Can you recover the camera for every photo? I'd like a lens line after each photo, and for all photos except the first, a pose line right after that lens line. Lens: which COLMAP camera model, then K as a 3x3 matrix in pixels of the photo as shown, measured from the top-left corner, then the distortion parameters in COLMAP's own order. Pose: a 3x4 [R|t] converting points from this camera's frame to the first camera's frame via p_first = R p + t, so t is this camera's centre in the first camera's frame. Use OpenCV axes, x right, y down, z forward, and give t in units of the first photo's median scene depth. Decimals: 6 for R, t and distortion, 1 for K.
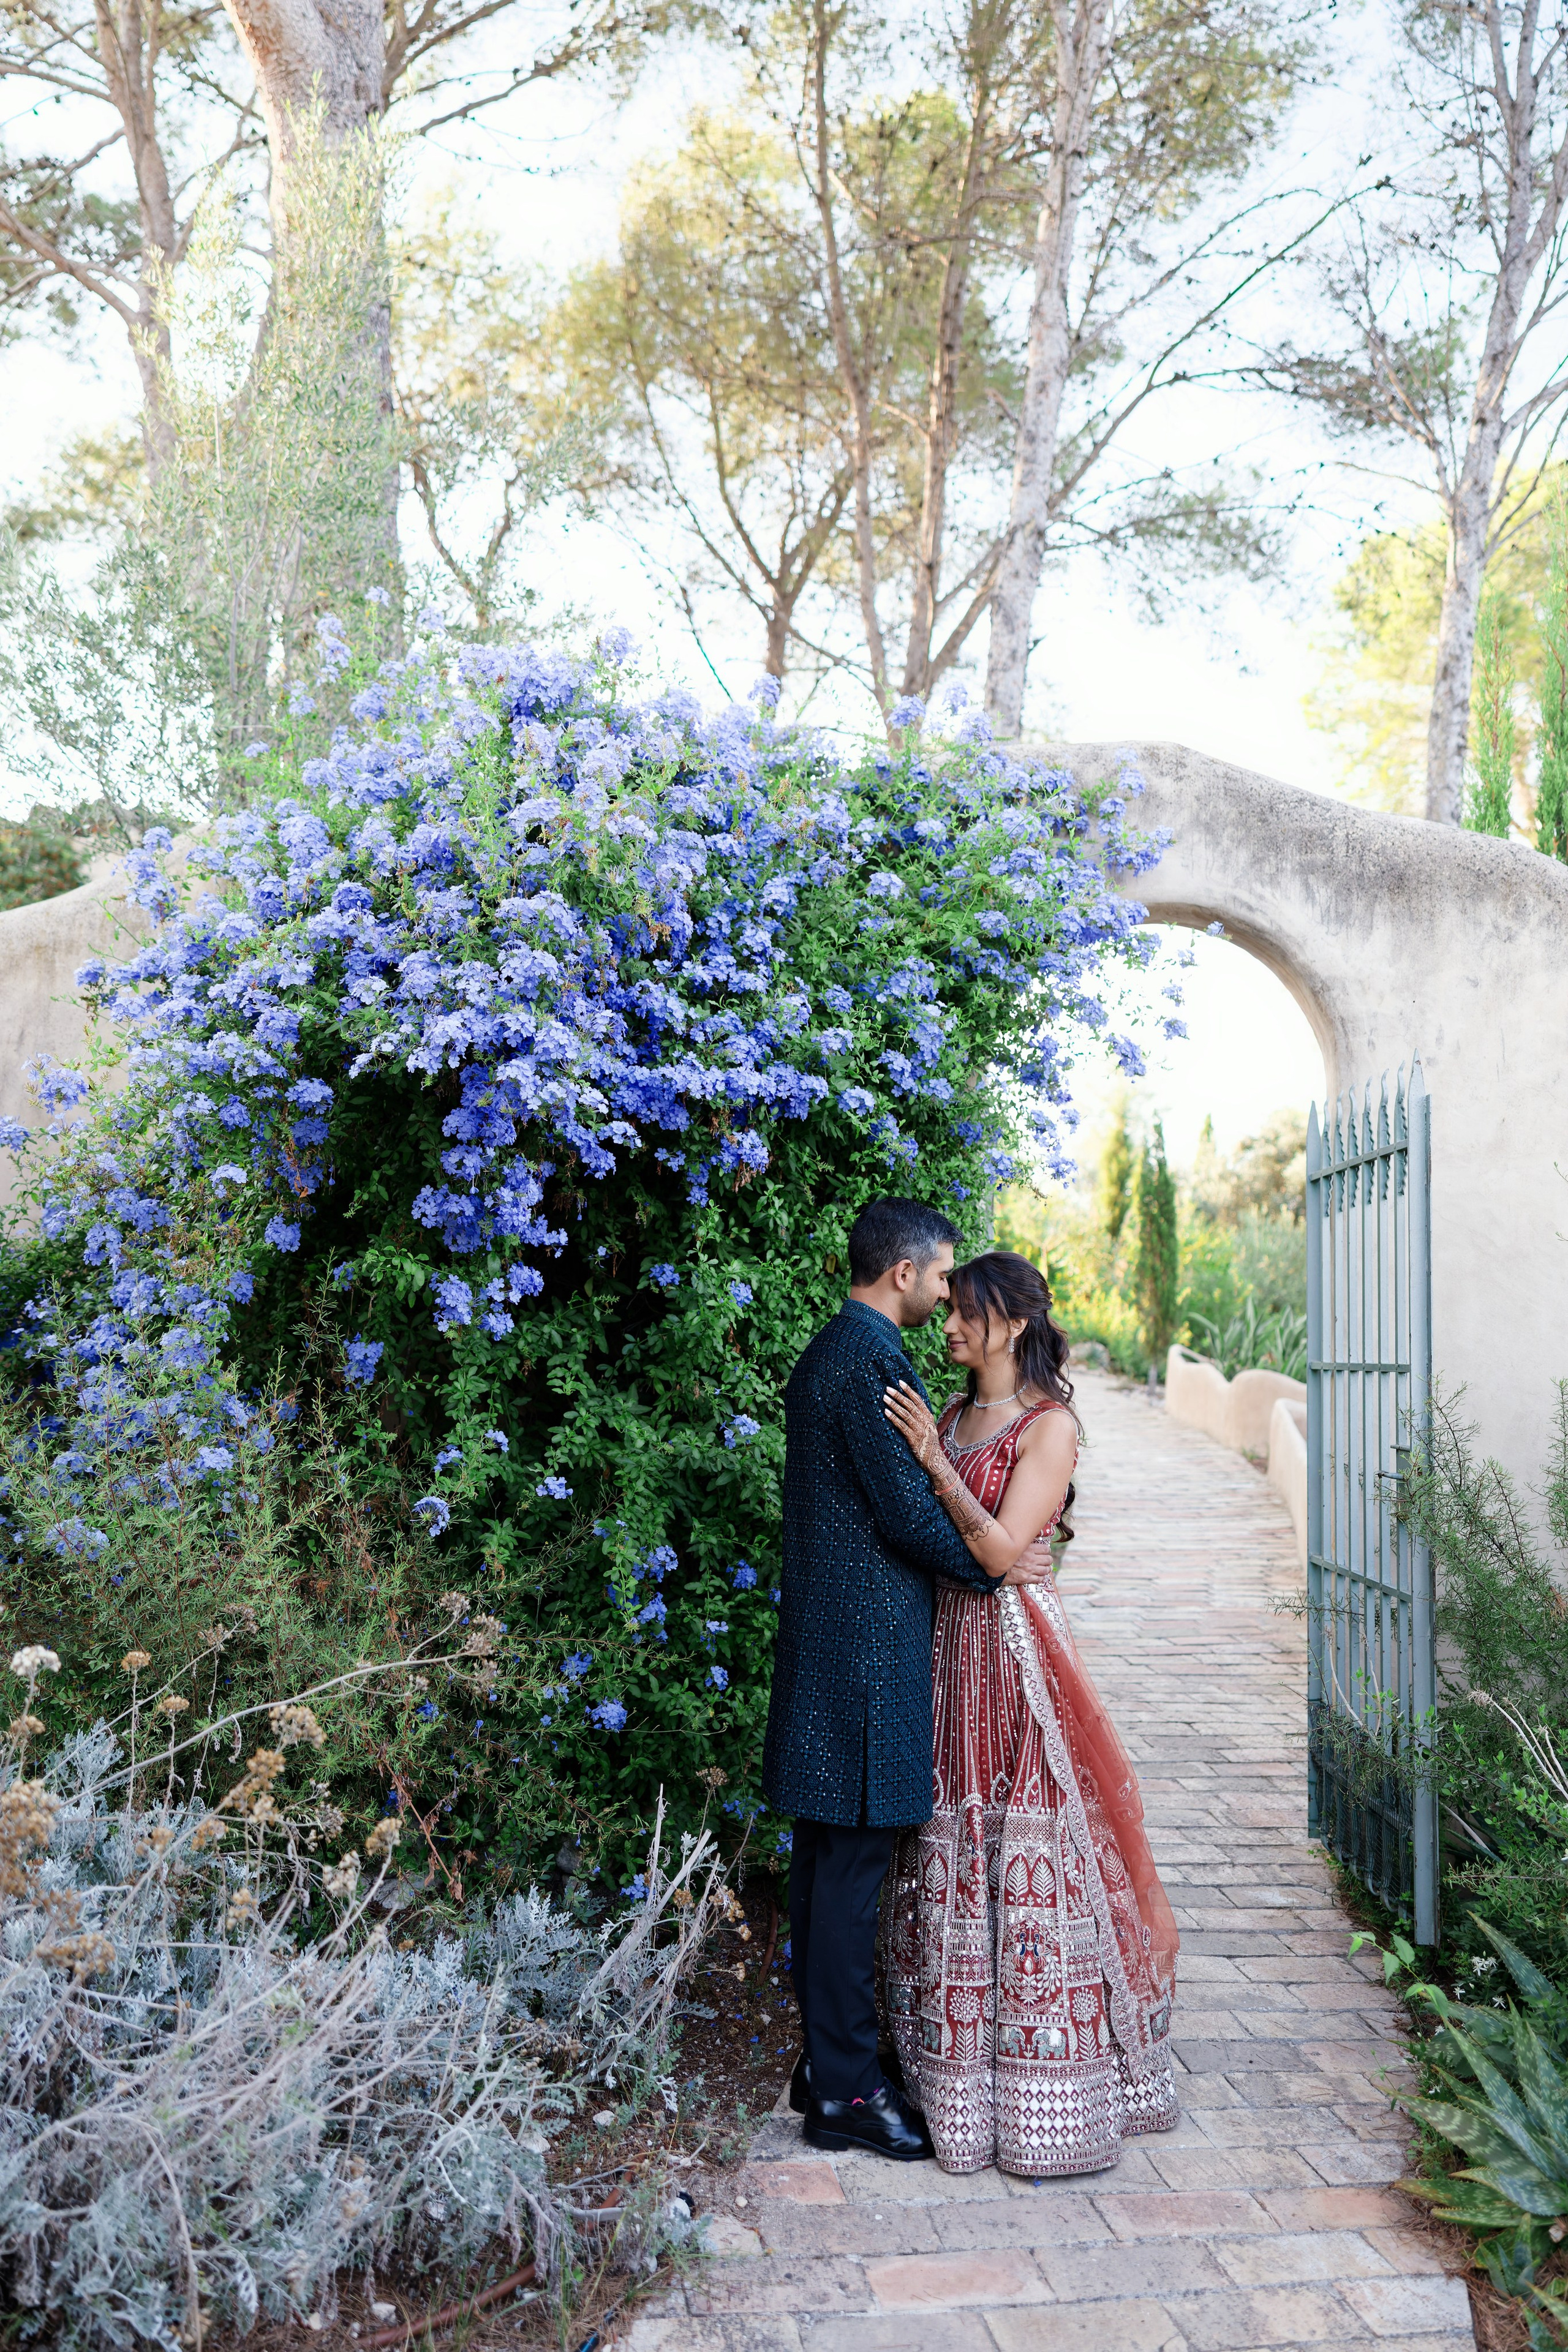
lens RADIAL K [[1873.0, 0, 773.7], [0, 1873.0, 1174.1], [0, 0, 1]] dist [0.024634, -0.009758]
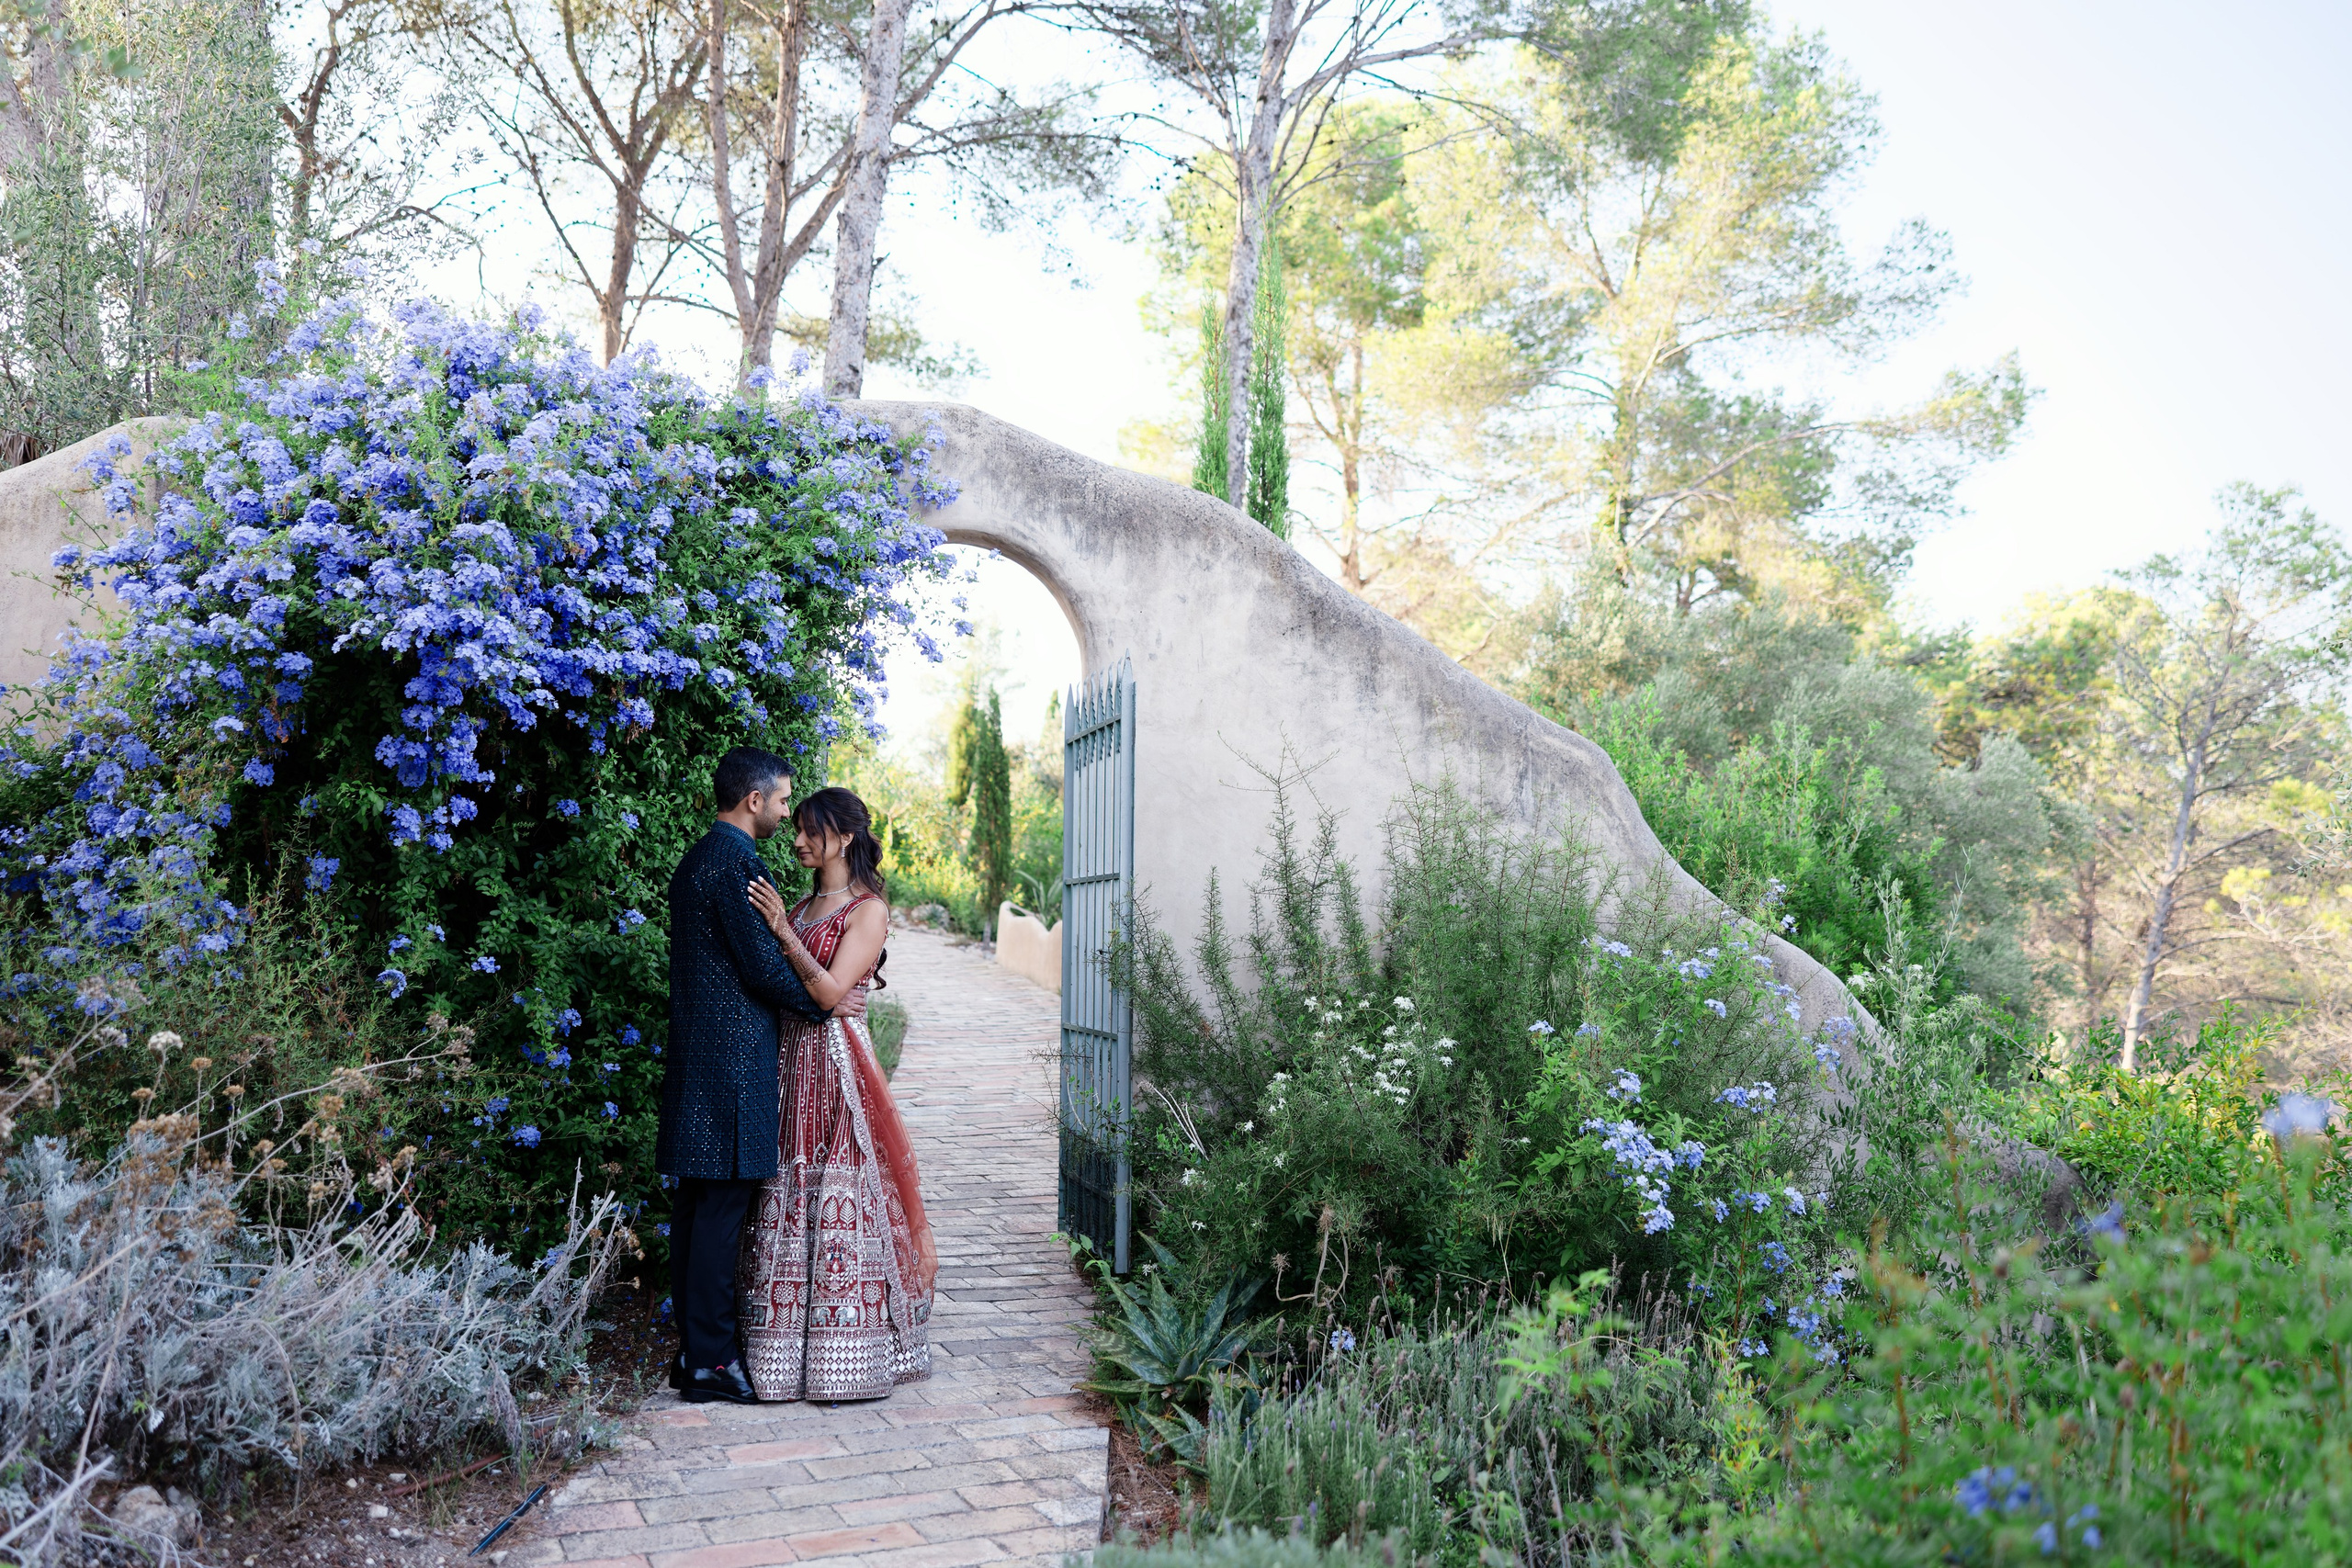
lens RADIAL K [[1872.8, 0, 1135.7], [0, 1872.8, 786.0], [0, 0, 1]] dist [0.024634, -0.009758]
pose [[0.963618, 0.005452, 0.267229, -0.027782], [-0.010928, 0.999760, 0.019009, 0.009849], [-0.267061, -0.021238, 0.963446, -0.370105]]
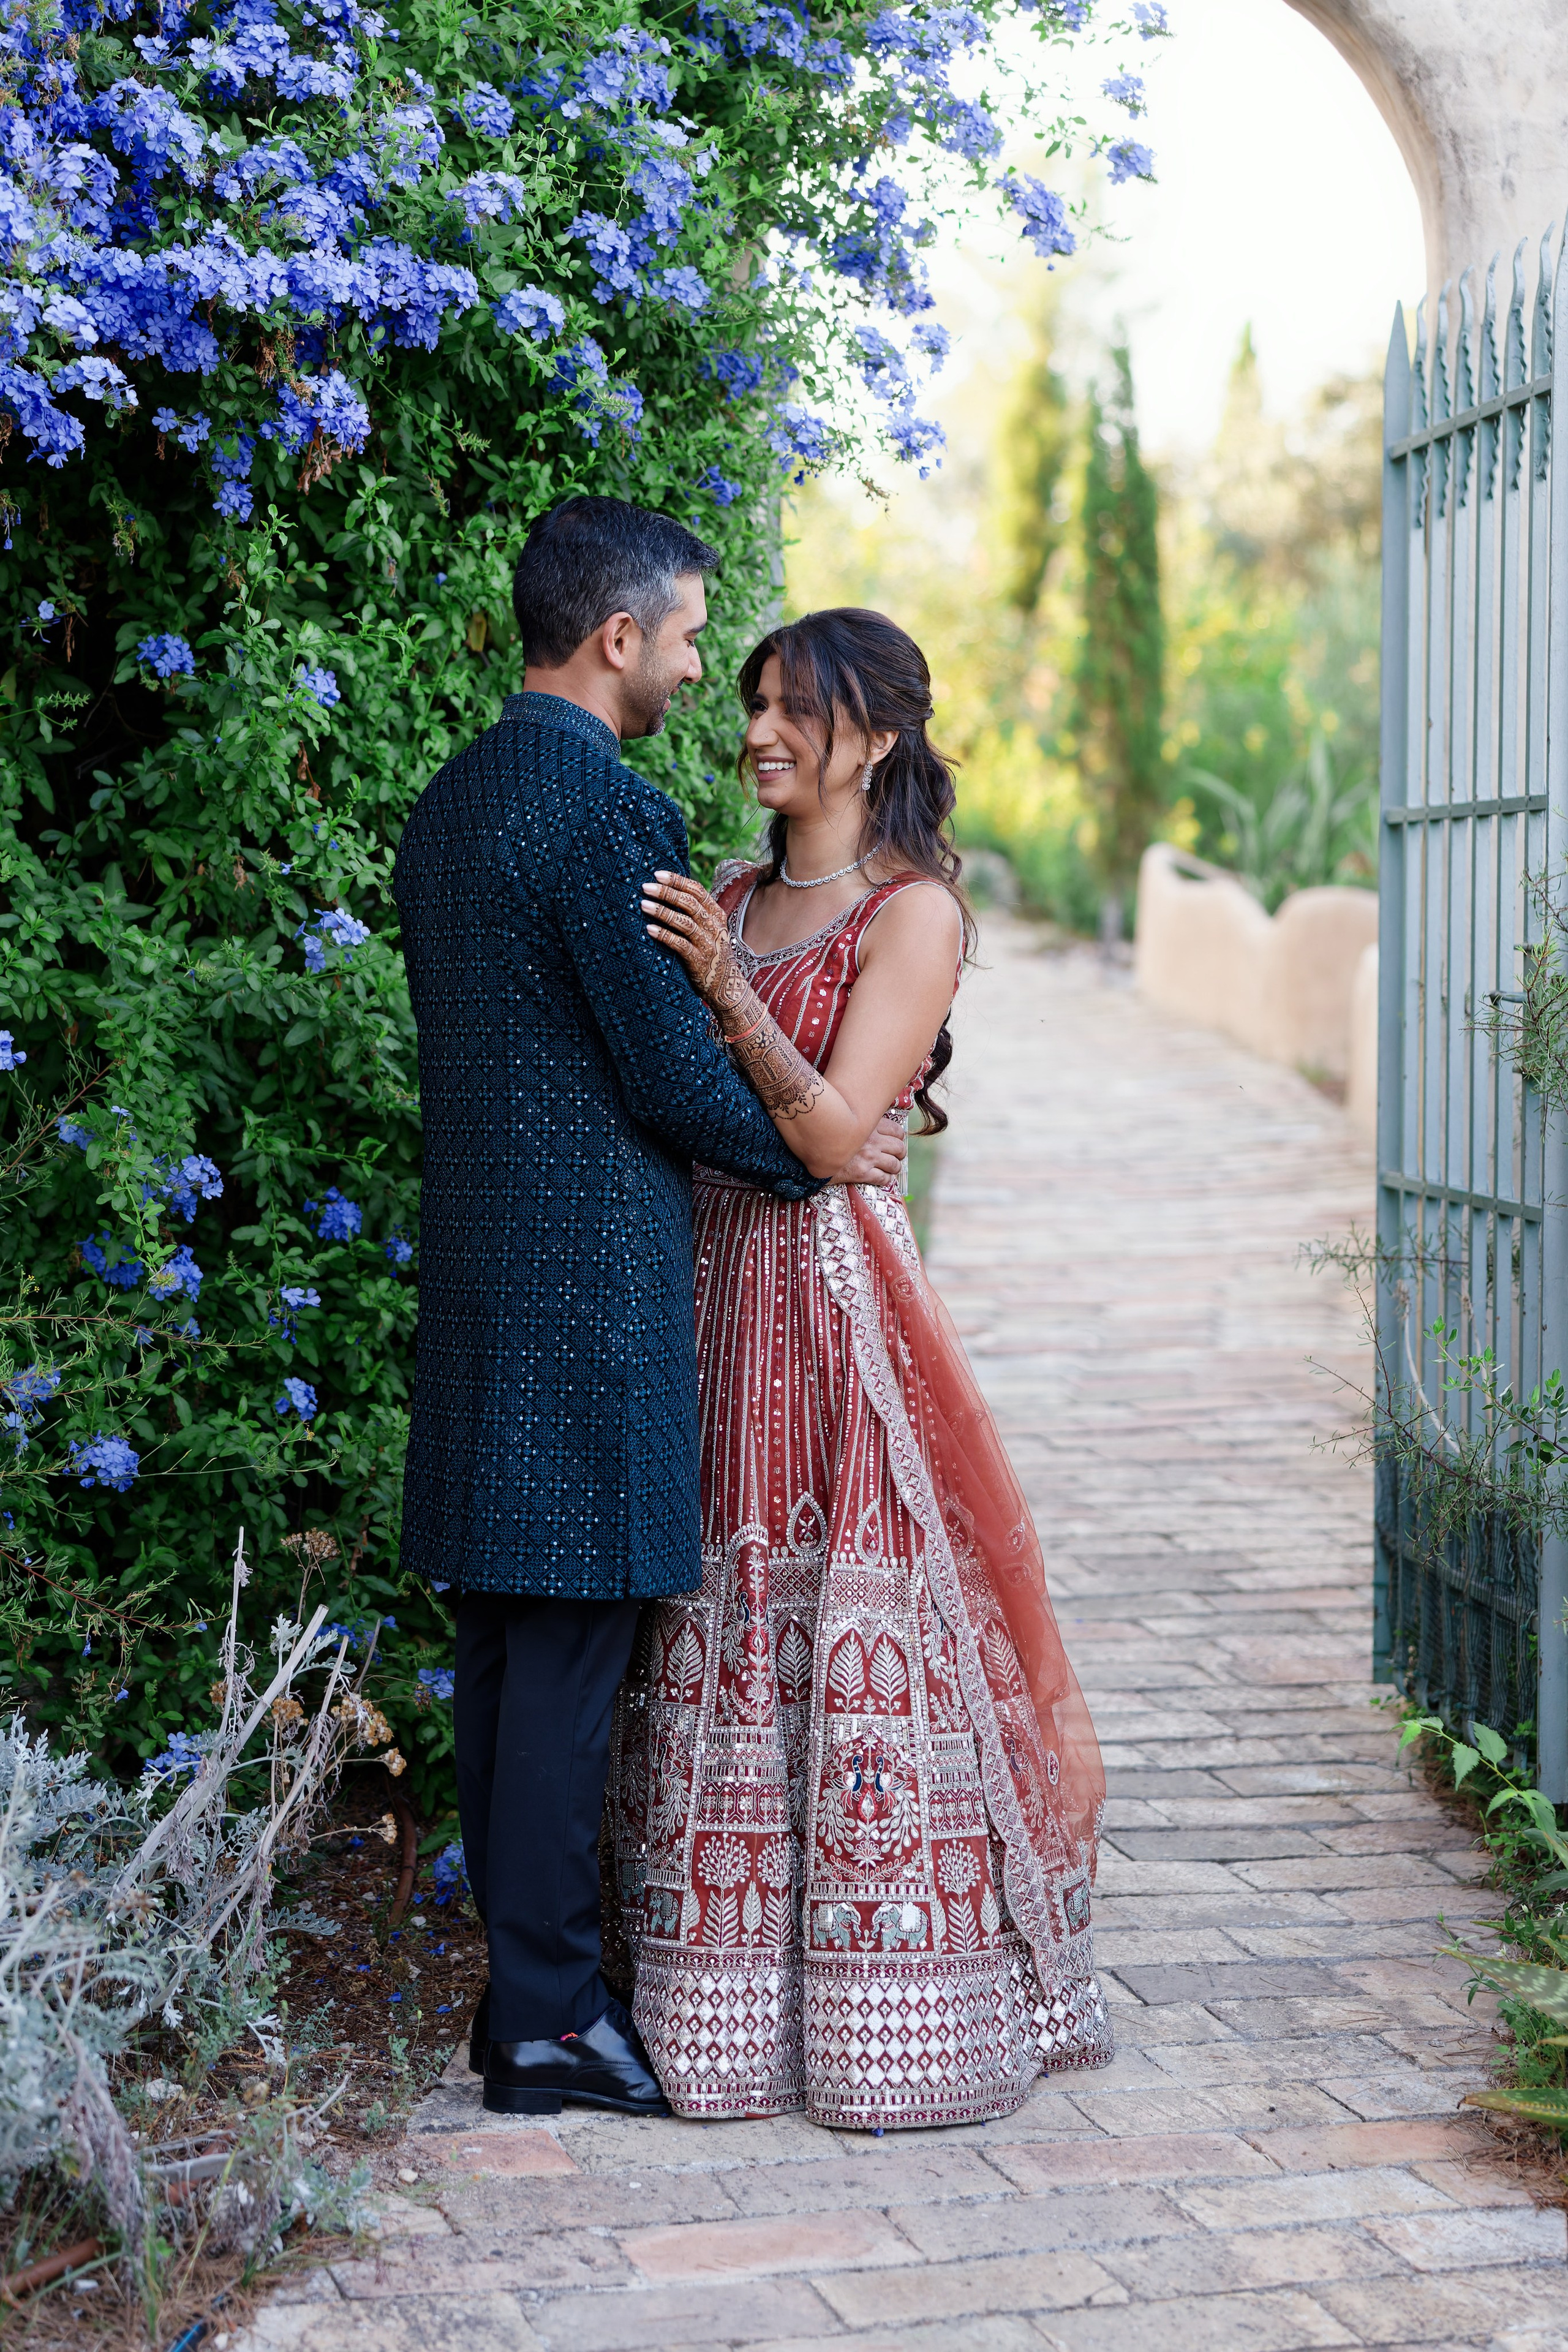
lens RADIAL K [[4468.0, 0, 776.8], [0, 4468.0, 1181.4], [0, 0, 1]] dist [0.093028, 0.000000]
pose [[0.992163, -0.033099, 0.120490, -0.045914], [0.013972, 0.987619, 0.156246, 0.005863], [-0.124170, -0.153338, 0.980341, -0.274917]]
